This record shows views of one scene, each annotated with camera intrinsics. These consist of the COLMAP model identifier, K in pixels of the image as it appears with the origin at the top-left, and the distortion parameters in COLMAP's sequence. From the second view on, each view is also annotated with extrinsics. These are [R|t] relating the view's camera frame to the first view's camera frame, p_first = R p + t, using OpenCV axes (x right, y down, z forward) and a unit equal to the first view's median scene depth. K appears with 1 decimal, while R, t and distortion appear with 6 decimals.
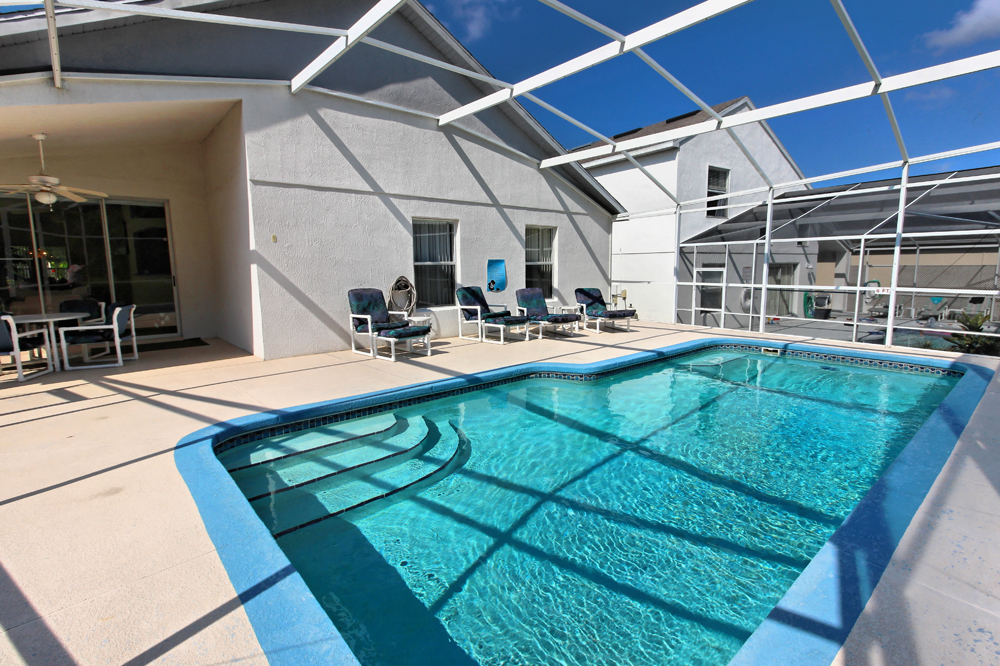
lens RADIAL K [[479.0, 0, 499.4], [0, 479.0, 330.4], [0, 0, 1]] dist [-0.006087, -0.001214]
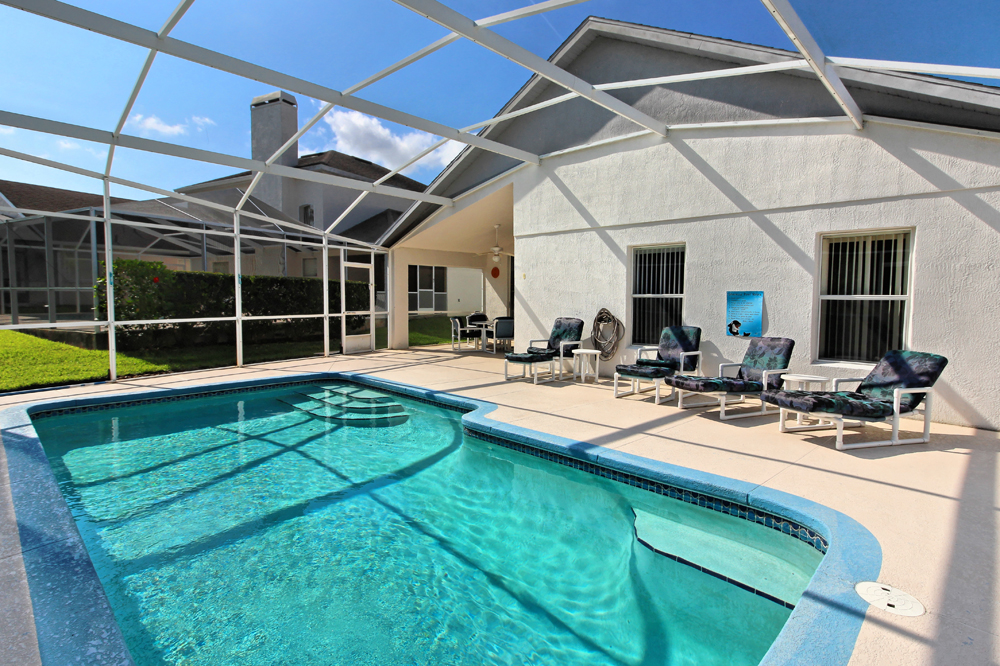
lens RADIAL K [[479.0, 0, 499.2], [0, 479.0, 329.9], [0, 0, 1]] dist [-0.006087, -0.001214]
pose [[0.114762, 0.074018, -0.990632, 0.693360], [-0.141614, 0.988254, 0.057435, -0.090232], [0.983247, 0.133696, 0.123896, 0.630555]]
